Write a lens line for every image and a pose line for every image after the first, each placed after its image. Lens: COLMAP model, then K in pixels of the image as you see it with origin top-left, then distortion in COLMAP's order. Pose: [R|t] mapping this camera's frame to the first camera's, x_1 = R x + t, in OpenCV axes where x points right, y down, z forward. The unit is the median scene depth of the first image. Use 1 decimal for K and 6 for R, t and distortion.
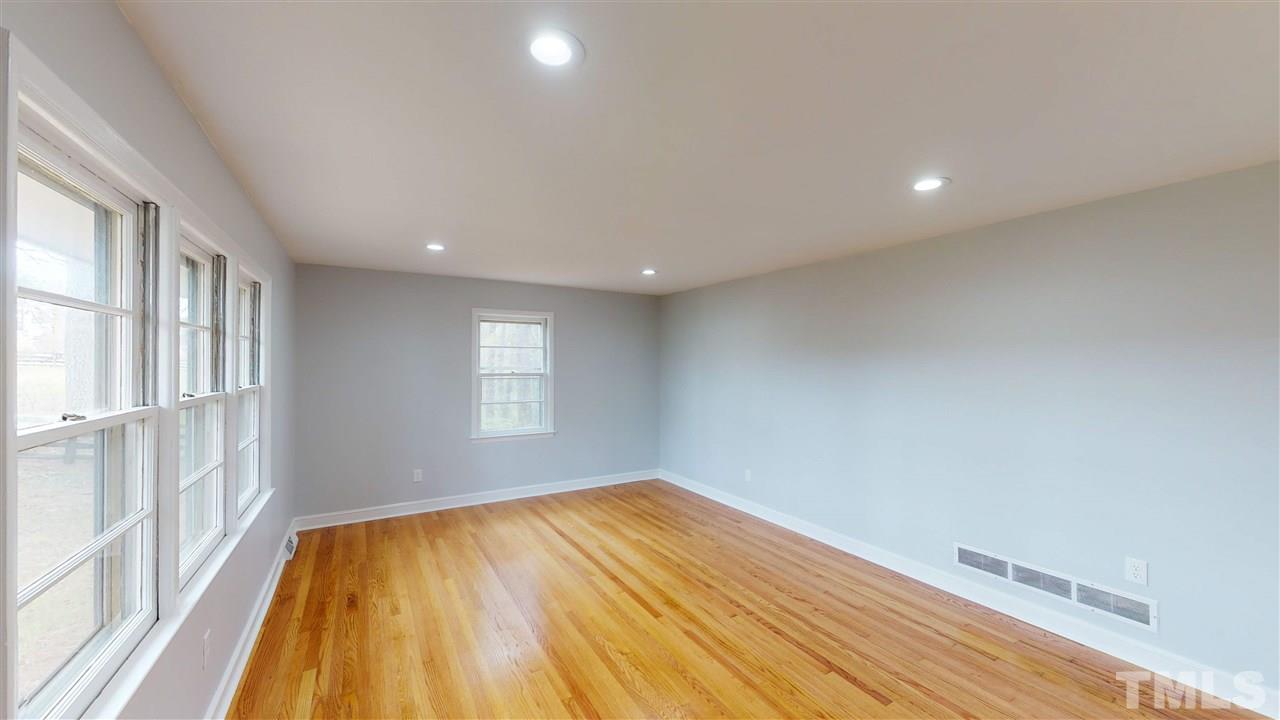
lens RADIAL K [[467.6, 0, 637.7], [0, 467.6, 355.5], [0, 0, 1]] dist [0.002718, -0.000098]
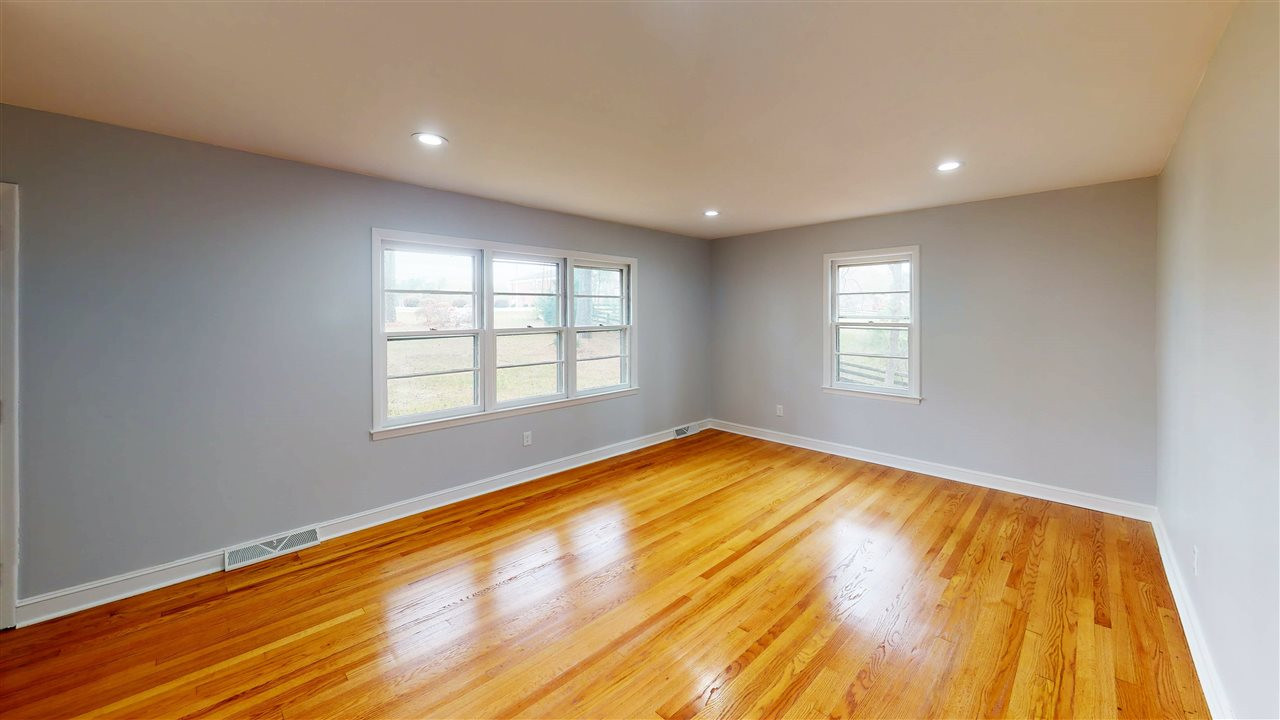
lens RADIAL K [[469.4, 0, 640.1], [0, 469.4, 320.2], [0, 0, 1]] dist [-0.027201, -0.000035]
pose [[0.261709, 0.013773, -0.965049, 0.558861], [-0.000785, 0.999901, 0.014058, 0.024778], [0.965147, -0.002922, 0.261694, 0.402408]]
